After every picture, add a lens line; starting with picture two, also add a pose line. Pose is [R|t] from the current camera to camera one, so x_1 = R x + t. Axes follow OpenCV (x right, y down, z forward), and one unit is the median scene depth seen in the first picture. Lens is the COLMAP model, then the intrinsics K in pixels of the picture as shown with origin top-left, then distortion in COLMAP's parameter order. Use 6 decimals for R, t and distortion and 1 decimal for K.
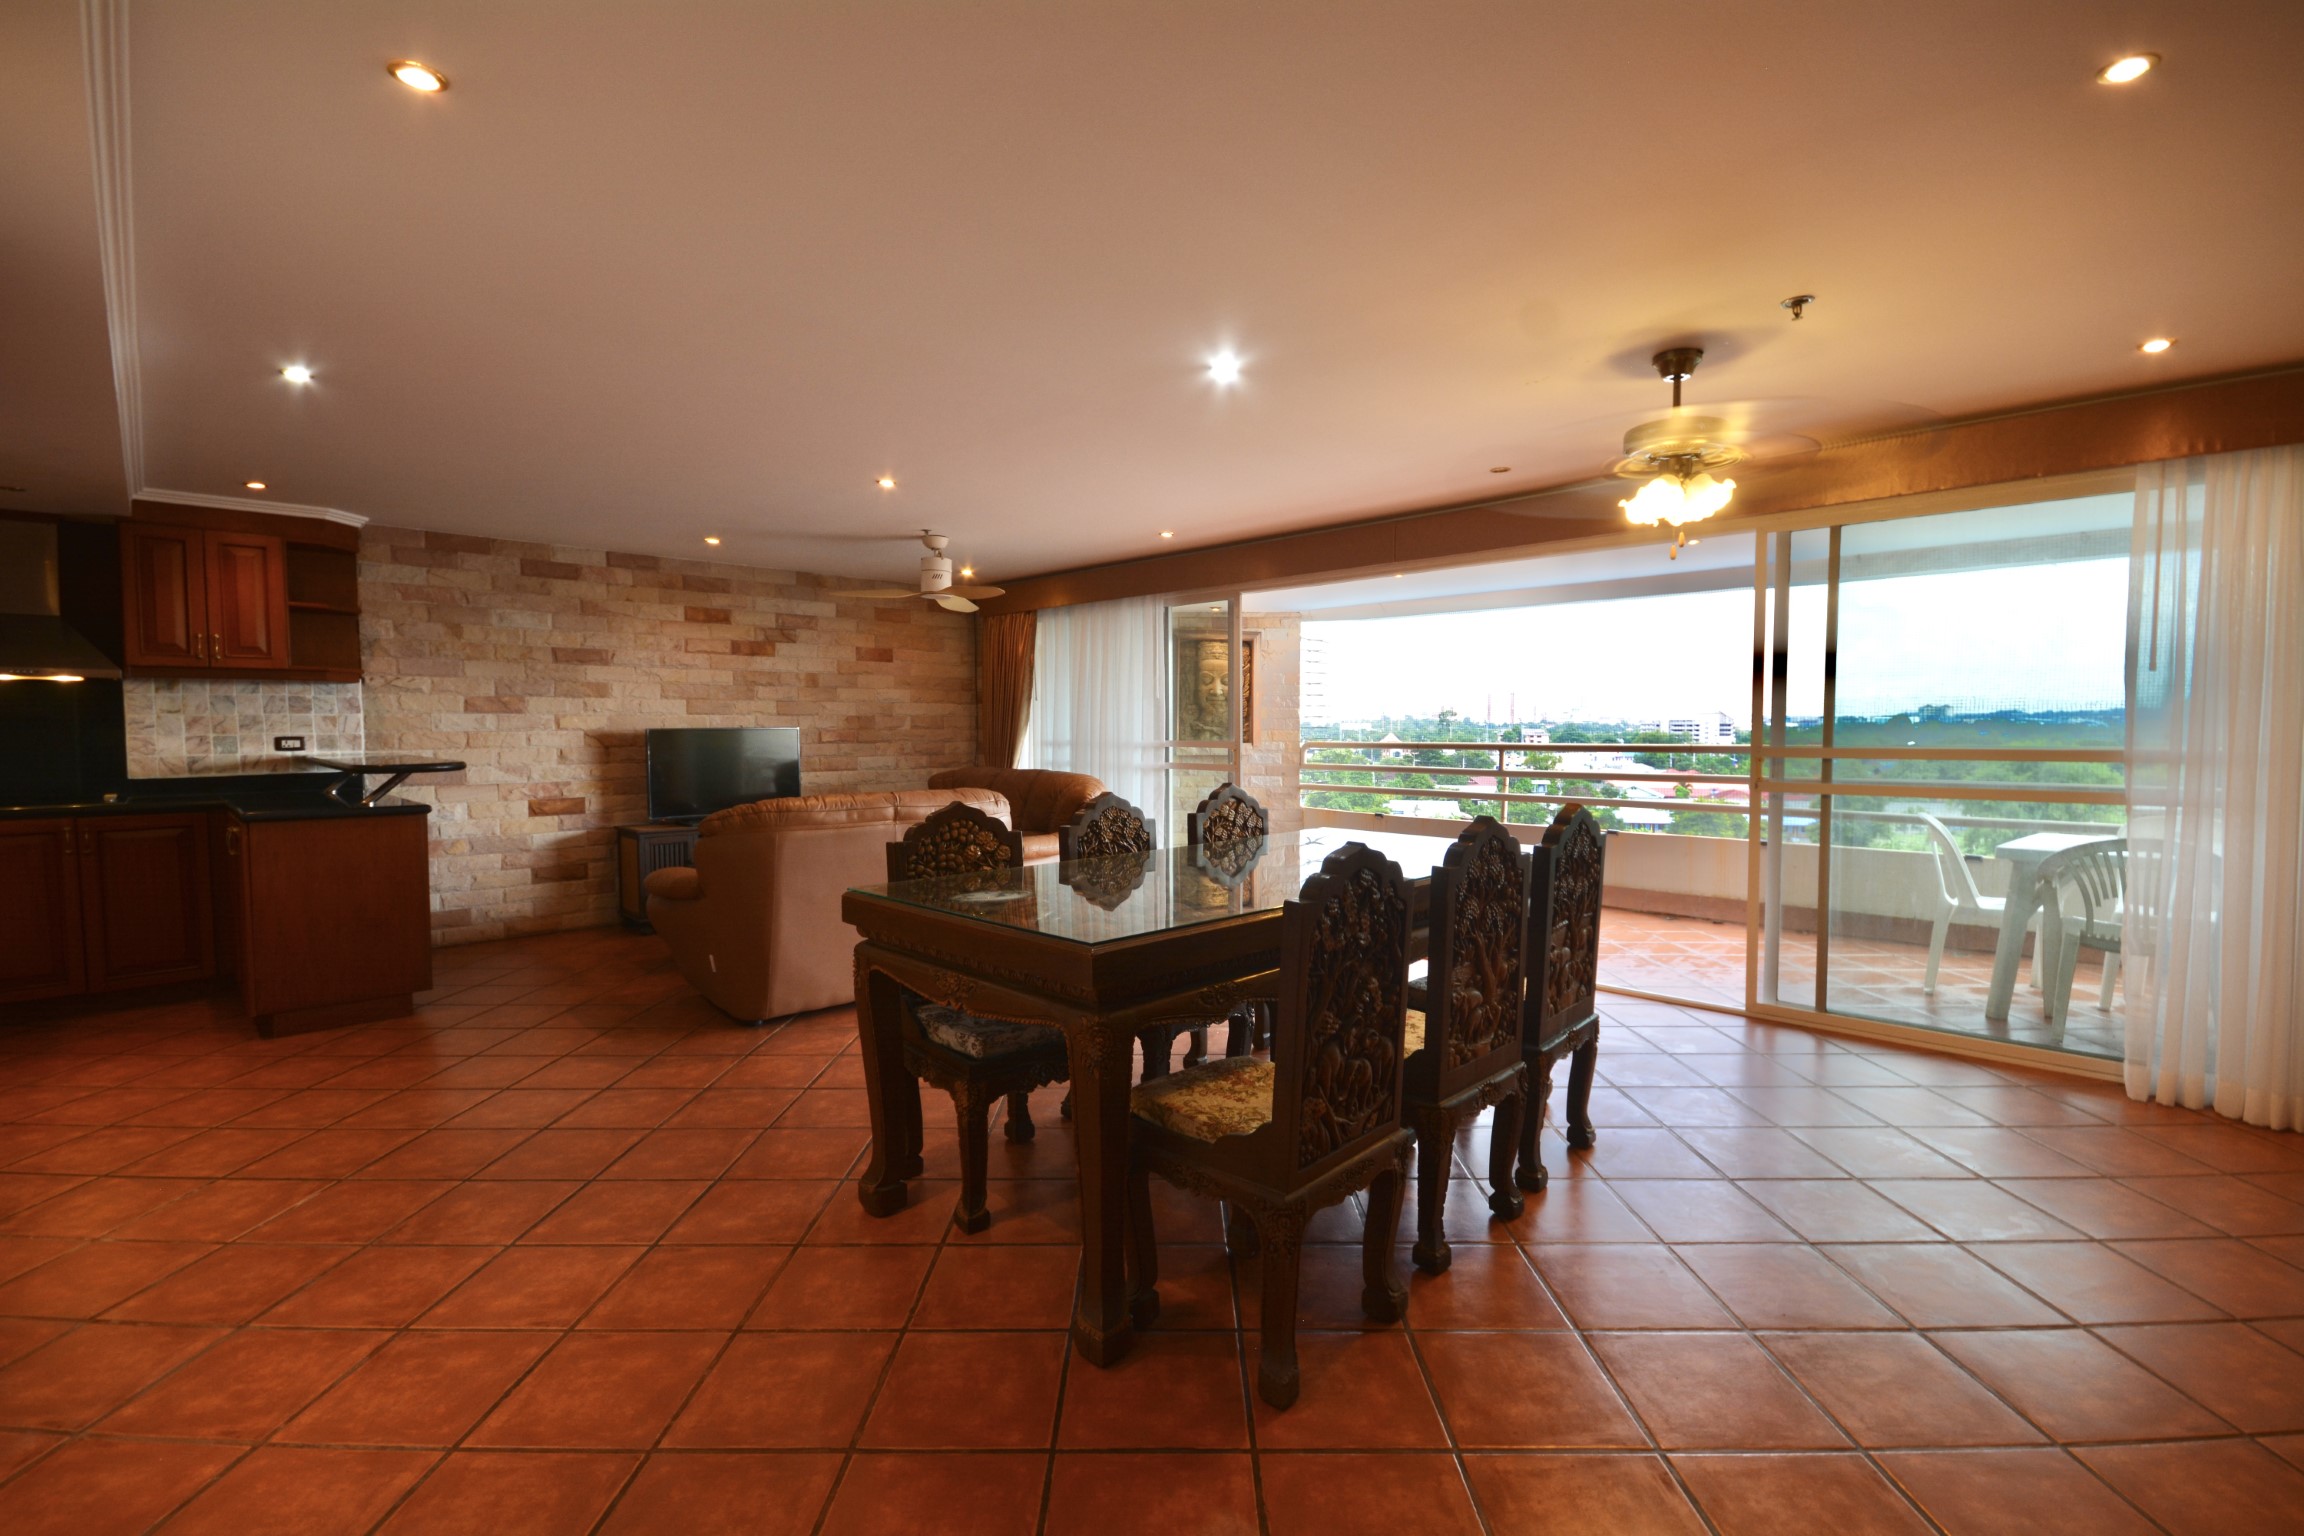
lens RADIAL K [[1010.8, 0, 1161.2], [0, 1010.8, 775.3], [0, 0, 1]] dist [0.004703, -0.008763]
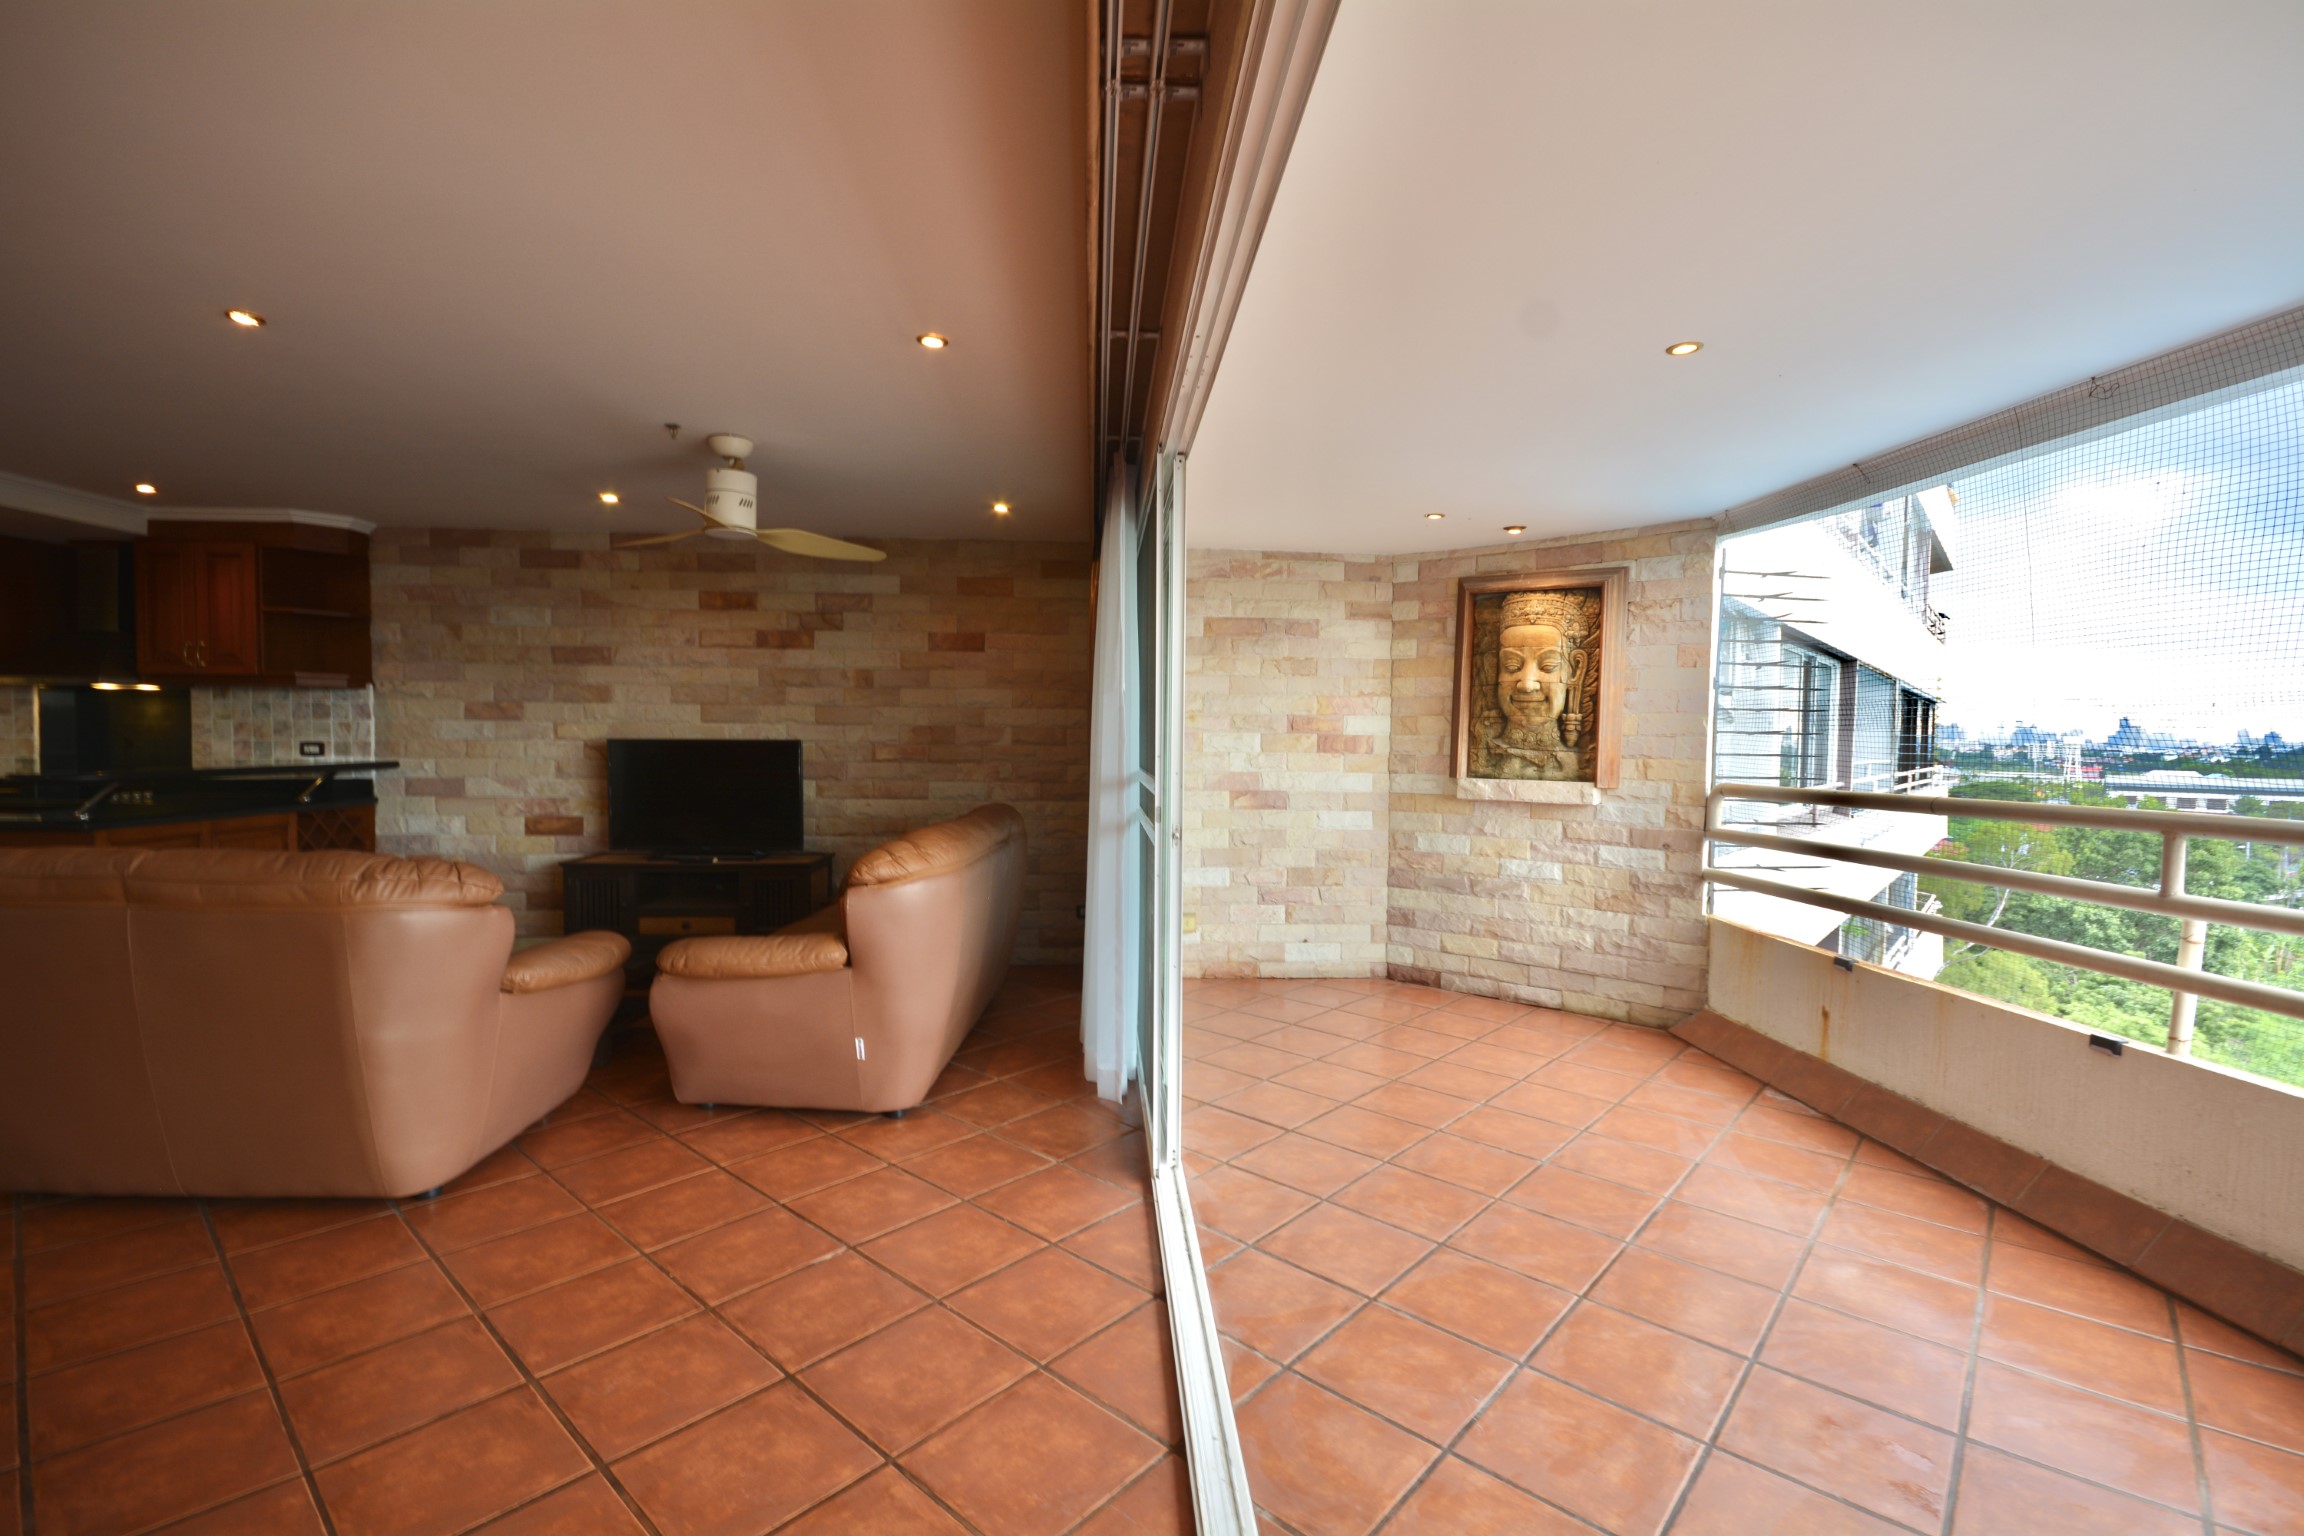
lens RADIAL K [[1010.8, 0, 1159.6], [0, 1010.8, 777.3], [0, 0, 1]] dist [0.004703, -0.008763]
pose [[0.751453, 0.034787, -0.658868, 0.384793], [-0.045091, 0.998982, 0.001318, -0.036707], [0.658244, 0.028719, 0.752257, 0.683917]]
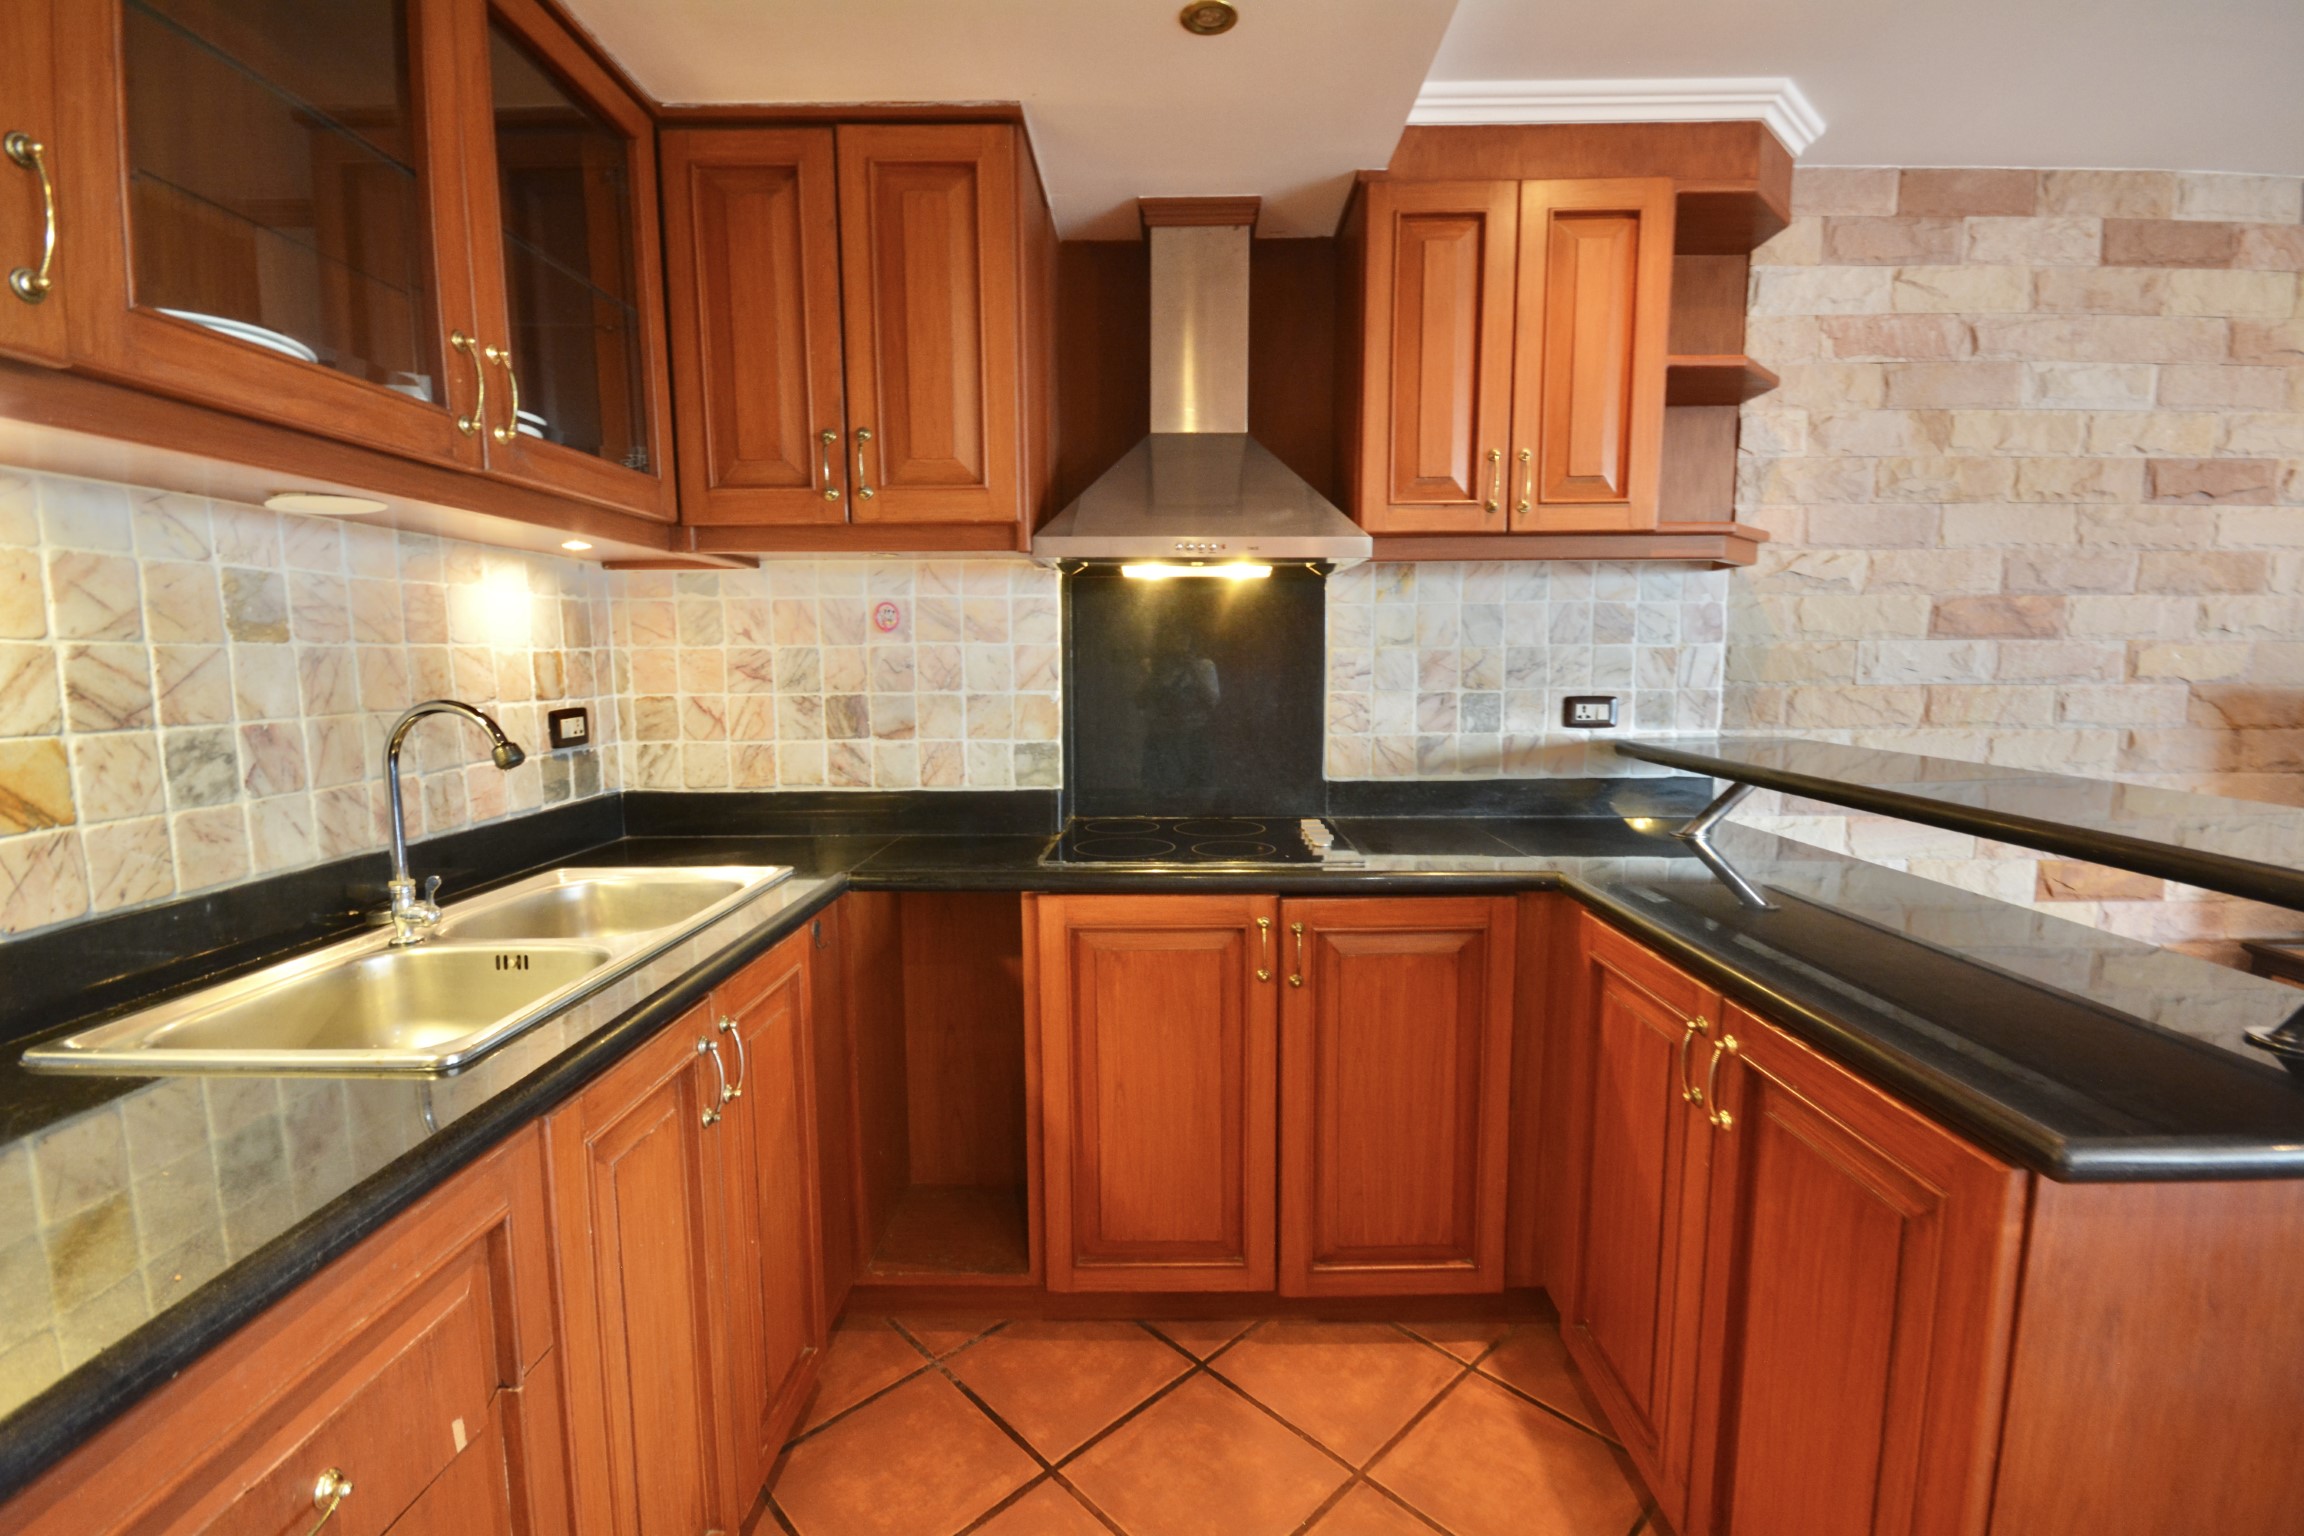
lens RADIAL K [[1010.8, 0, 1159.5], [0, 1010.8, 782.3], [0, 0, 1]] dist [0.004703, -0.008763]
pose [[0.695092, 0.088136, -0.713498, -0.577410], [-0.033503, 0.995350, 0.090314, -0.029237], [0.718140, -0.038872, 0.694812, 0.473315]]
